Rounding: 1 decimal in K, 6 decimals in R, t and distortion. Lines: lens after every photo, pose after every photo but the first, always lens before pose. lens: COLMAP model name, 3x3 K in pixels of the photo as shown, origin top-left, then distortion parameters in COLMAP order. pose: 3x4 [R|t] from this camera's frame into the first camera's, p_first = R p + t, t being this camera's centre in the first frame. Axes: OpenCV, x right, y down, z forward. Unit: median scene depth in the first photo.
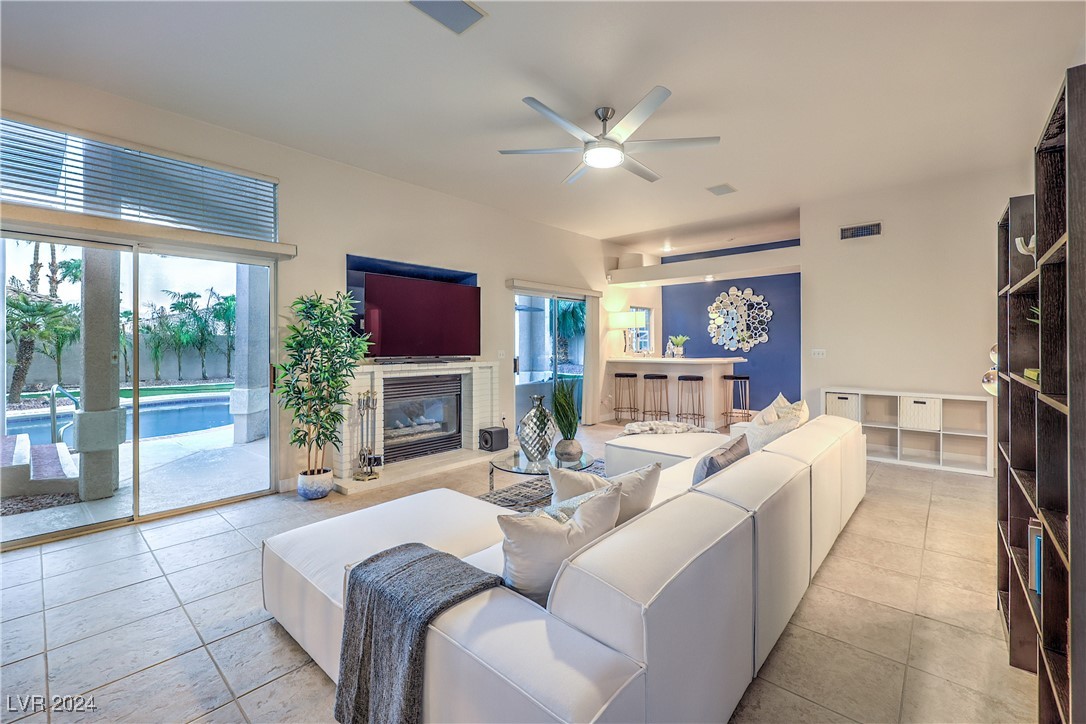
lens RADIAL K [[455.7, 0, 552.2], [0, 455.7, 358.0], [0, 0, 1]] dist [0.000797, 0.000027]
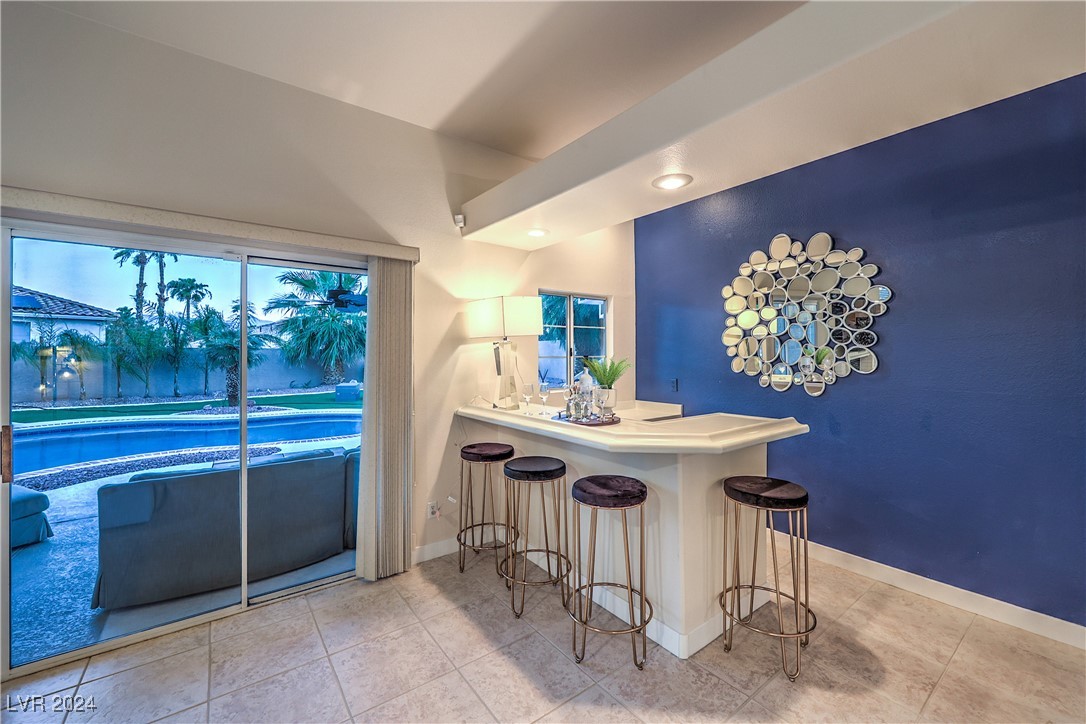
lens RADIAL K [[439.4, 0, 546.6], [0, 439.4, 359.5], [0, 0, 1]] dist [0.000566, -0.000043]
pose [[0.981109, 0.004275, -0.193406, 0.262106], [-0.007749, 0.999822, -0.017209, -0.035331], [0.193298, 0.018382, 0.980968, 0.561921]]
